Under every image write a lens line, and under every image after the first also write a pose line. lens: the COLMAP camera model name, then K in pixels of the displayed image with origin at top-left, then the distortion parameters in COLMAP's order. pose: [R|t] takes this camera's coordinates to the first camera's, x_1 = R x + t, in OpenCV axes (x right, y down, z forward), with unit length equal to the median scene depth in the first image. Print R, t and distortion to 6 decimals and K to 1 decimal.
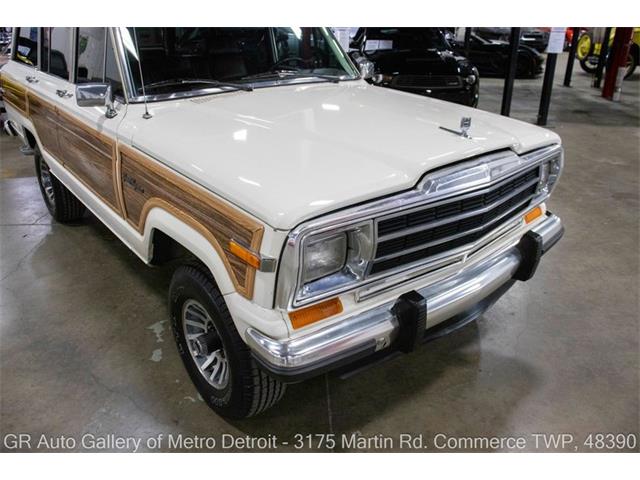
lens RADIAL K [[527.8, 0, 320.0], [0, 527.8, 240.0], [0, 0, 1]] dist [-0.173189, 0.142055]
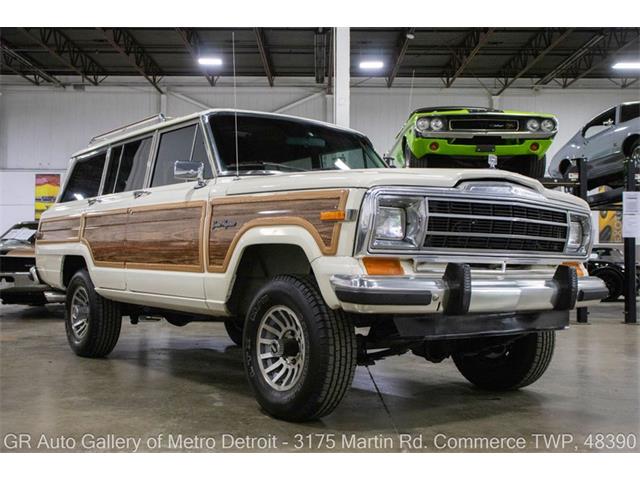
lens RADIAL K [[767.8, 0, 320.0], [0, 767.8, 240.0], [0, 0, 1]] dist [-0.028424, 0.014544]
pose [[0.999366, 0.002362, -0.035535, -0.072701], [-0.018363, 0.889114, -0.457317, 0.701634], [0.030515, 0.457679, 0.888594, -0.538153]]
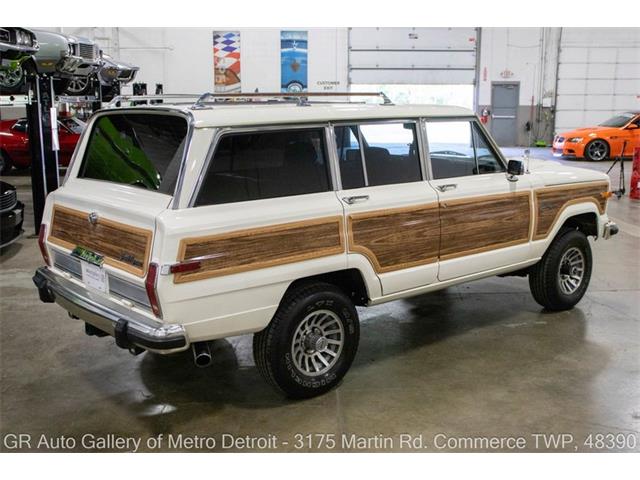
lens RADIAL K [[767.8, 0, 320.0], [0, 767.8, 240.0], [0, 0, 1]] dist [-0.028424, 0.014544]
pose [[-0.033960, -0.203447, 0.978497, -2.788132], [0.419041, 0.885948, 0.198747, -0.817100], [-0.907332, 0.416780, 0.055166, 1.539544]]
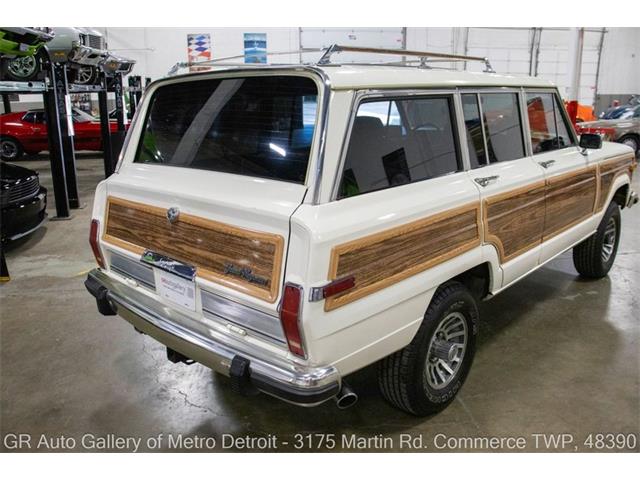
lens RADIAL K [[564.4, 0, 320.0], [0, 564.4, 240.0], [0, 0, 1]] dist [-0.096750, 0.007345]
pose [[-0.157501, -0.269199, 0.950119, -1.975570], [0.421908, 0.851552, 0.311212, -0.897038], [-0.892853, 0.449879, -0.020543, 1.923280]]
